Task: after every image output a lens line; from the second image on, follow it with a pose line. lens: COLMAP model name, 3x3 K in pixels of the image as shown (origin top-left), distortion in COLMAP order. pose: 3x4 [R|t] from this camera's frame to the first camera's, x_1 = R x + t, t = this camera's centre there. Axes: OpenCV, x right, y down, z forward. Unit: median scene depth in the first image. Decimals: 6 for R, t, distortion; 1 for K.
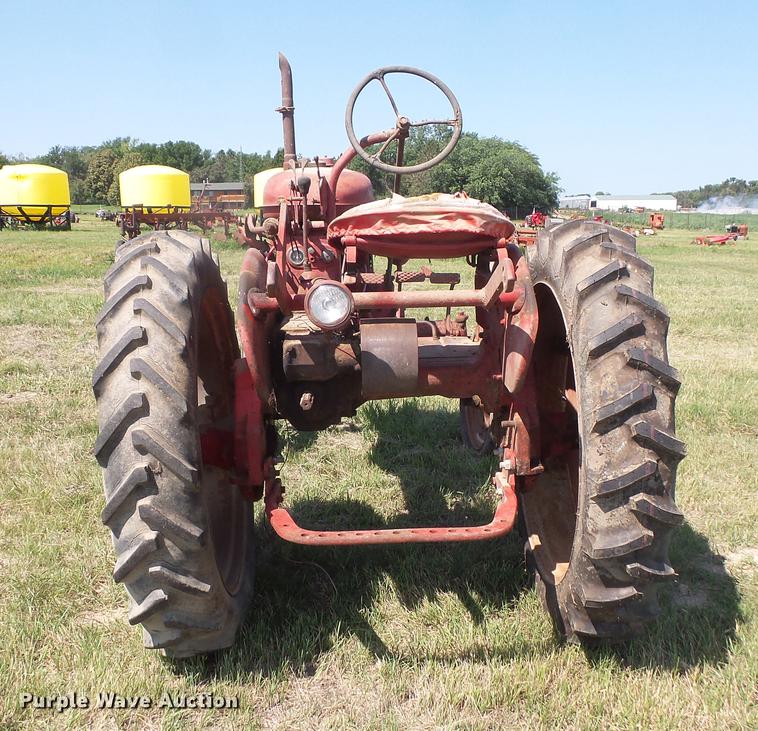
lens RADIAL K [[857.3, 0, 402.0], [0, 857.3, 388.2], [0, 0, 1]] dist [-0.002107, 0.000000]
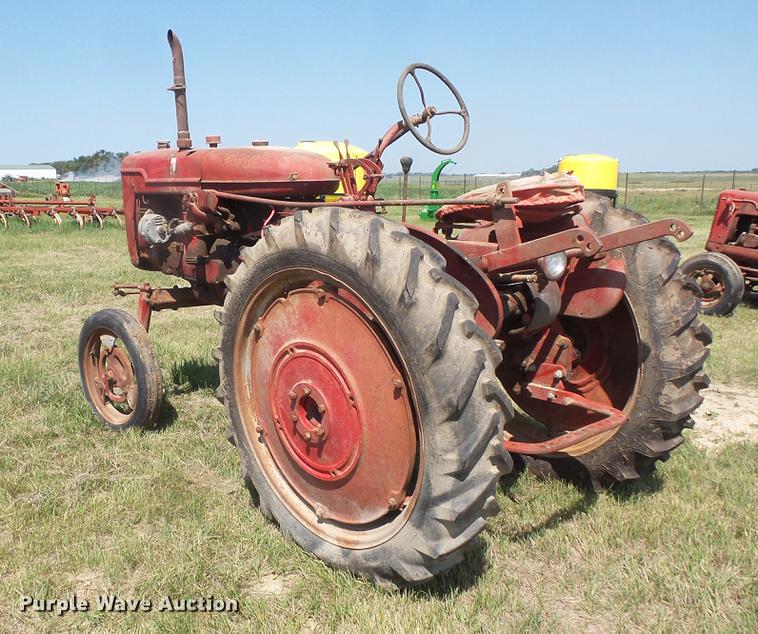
lens RADIAL K [[761.5, 0, 319.4], [0, 761.5, 368.1], [0, 0, 1]] dist [-0.003985, 0.000000]
pose [[0.811243, -0.151370, 0.564776, -0.565643], [0.129476, 0.988435, 0.078939, -0.041730], [-0.570194, 0.009086, 0.821460, 0.152615]]
